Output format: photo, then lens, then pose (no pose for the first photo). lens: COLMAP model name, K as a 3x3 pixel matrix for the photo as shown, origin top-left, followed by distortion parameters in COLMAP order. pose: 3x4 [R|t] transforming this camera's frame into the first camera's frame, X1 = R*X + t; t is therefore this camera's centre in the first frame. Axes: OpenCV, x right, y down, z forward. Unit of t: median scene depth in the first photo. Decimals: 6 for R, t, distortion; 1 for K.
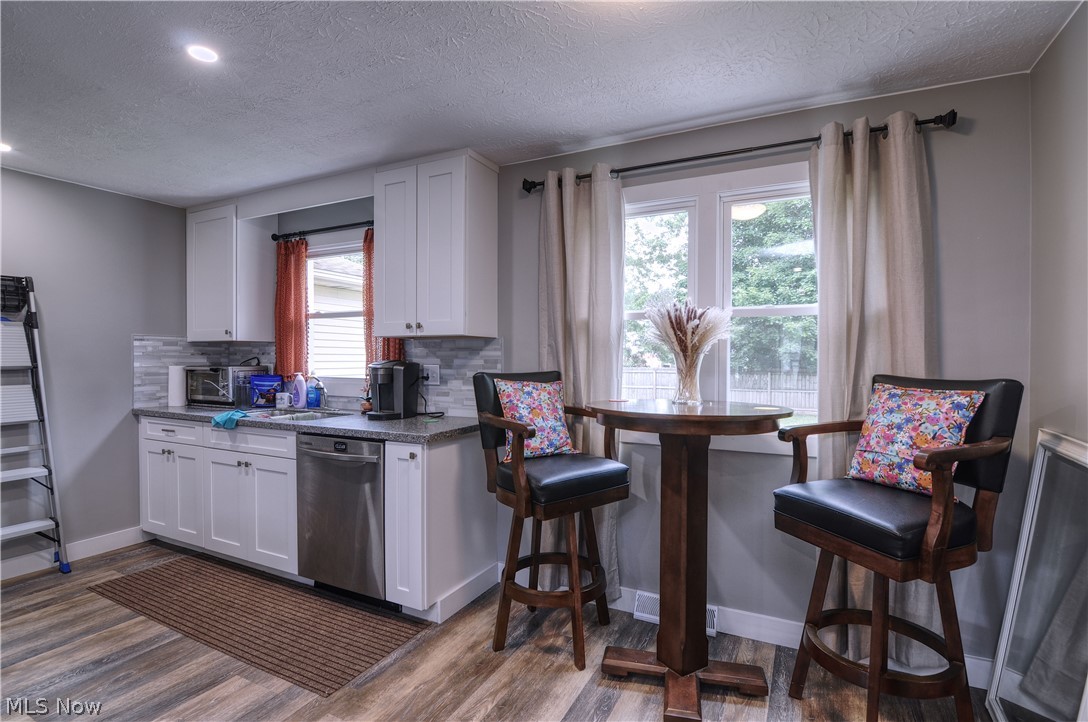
lens RADIAL K [[524.2, 0, 546.1], [0, 524.2, 360.7], [0, 0, 1]] dist [-0.015385, -0.001235]
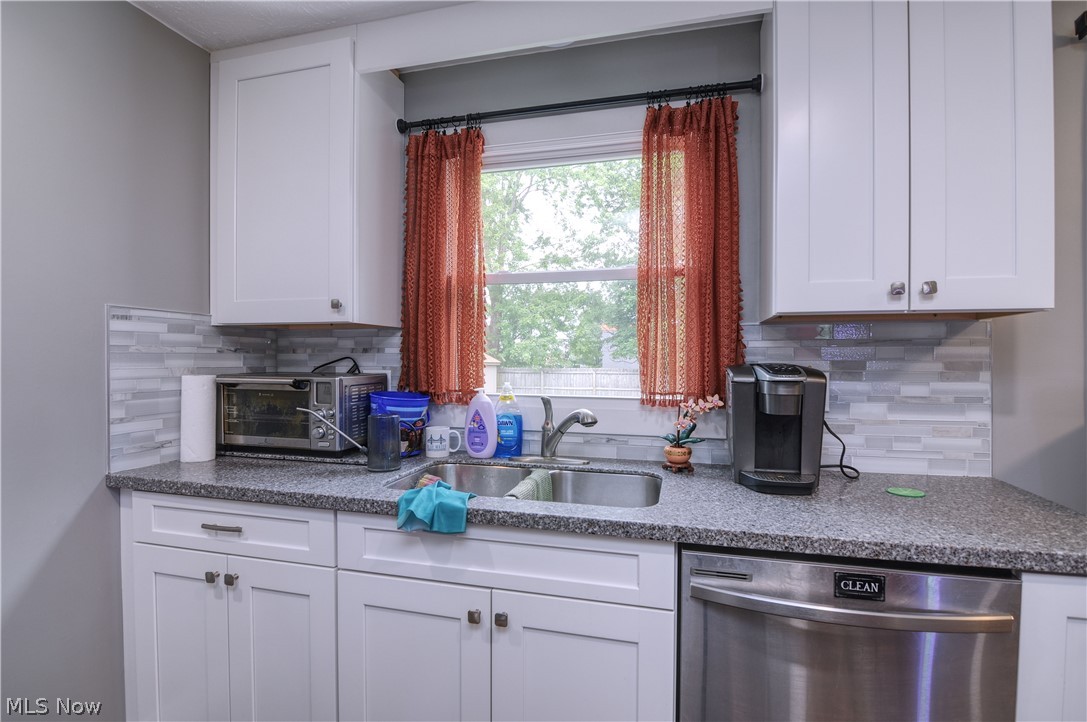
lens RADIAL K [[523.7, 0, 539.7], [0, 523.7, 358.2], [0, 0, 1]] dist [-0.015385, -0.001235]
pose [[0.979149, -0.000036, 0.203142, -0.519743], [0.000231, 1.000000, -0.000936, -0.005274], [-0.203142, 0.000964, 0.979149, 0.489787]]
